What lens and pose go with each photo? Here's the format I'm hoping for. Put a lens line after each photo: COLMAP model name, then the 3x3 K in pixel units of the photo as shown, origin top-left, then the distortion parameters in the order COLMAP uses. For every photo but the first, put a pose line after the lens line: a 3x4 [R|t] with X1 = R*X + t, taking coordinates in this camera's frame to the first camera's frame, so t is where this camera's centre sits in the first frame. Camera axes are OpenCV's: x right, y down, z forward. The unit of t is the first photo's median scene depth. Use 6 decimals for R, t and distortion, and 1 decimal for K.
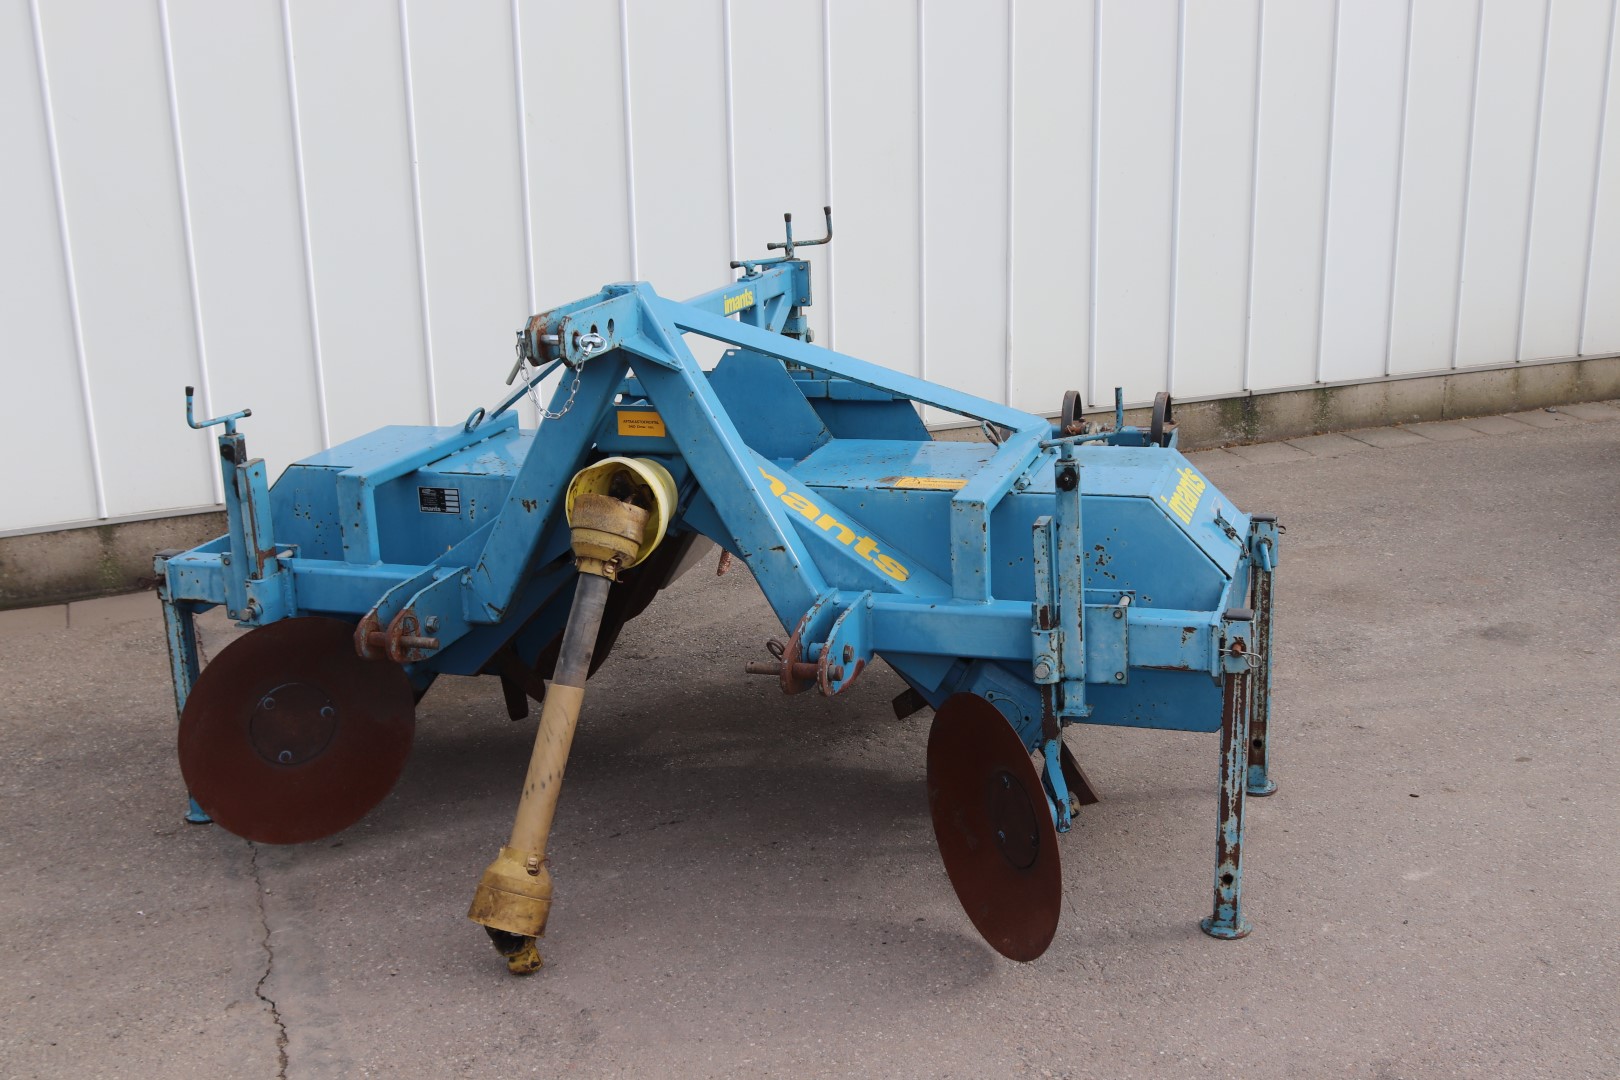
lens RADIAL K [[1771.0, 0, 810.0], [0, 1771.0, 540.0], [0, 0, 1]] dist [-0.084807, 0.007973]
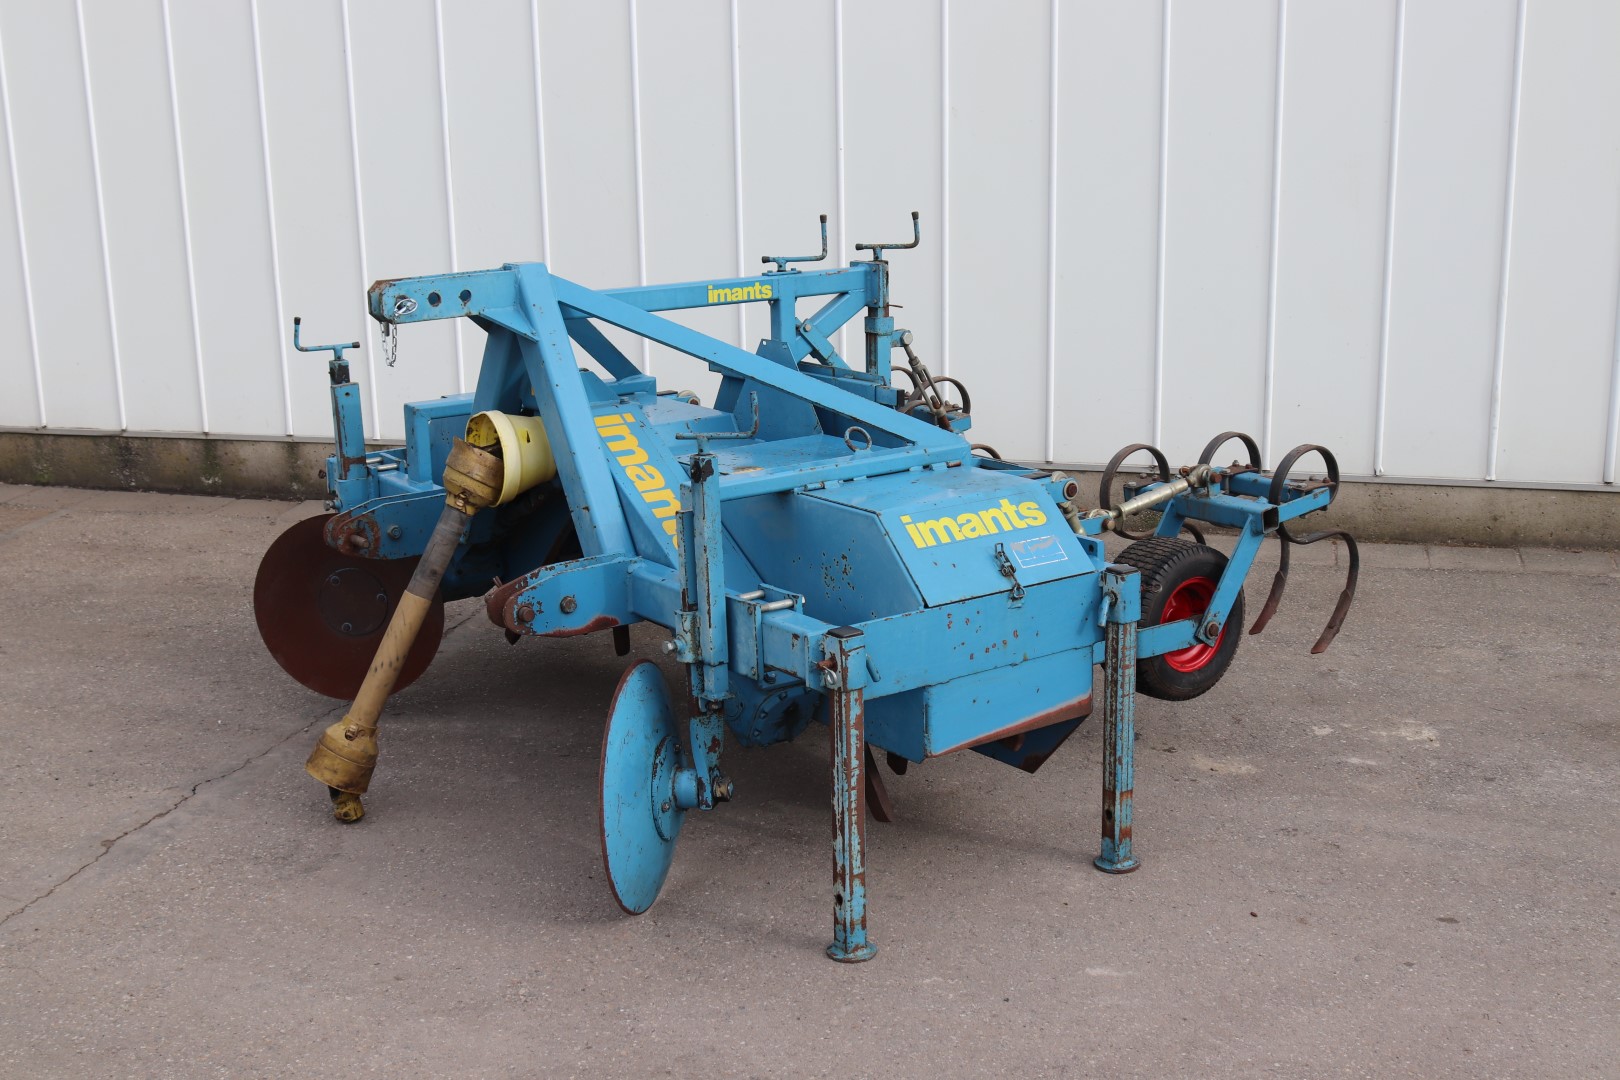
lens RADIAL K [[2000.8, 0, 810.0], [0, 2000.8, 540.0], [0, 0, 1]] dist [-0.087399, 0.069788]
pose [[0.803526, 0.156192, -0.574413, 0.790079], [-0.165276, 0.985561, 0.036790, -0.043319], [0.571865, 0.065375, 0.817738, 0.050857]]
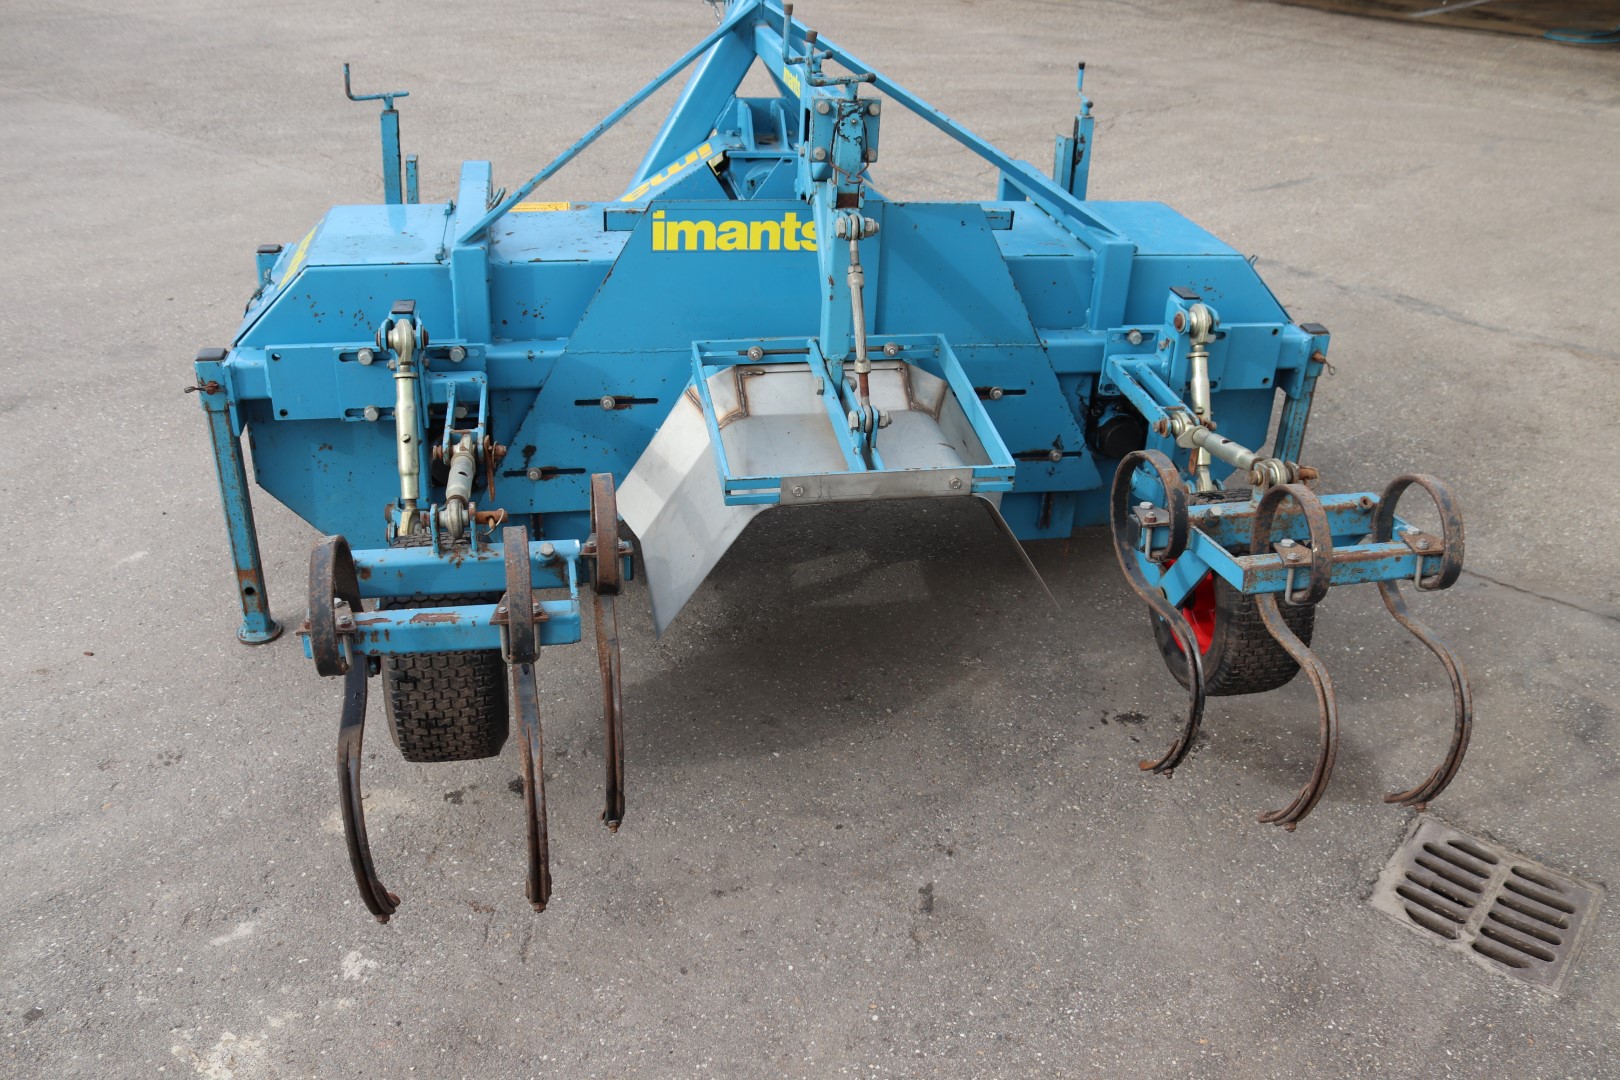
lens RADIAL K [[1357.3, 0, 824.6], [0, 1357.3, 559.6], [0, 0, 1]] dist [-0.164617, 0.148772]
pose [[-0.874058, 0.235003, -0.425202, 0.319099], [-0.146228, 0.707374, 0.691548, -0.478752], [0.463293, 0.666630, -0.583922, 1.734120]]
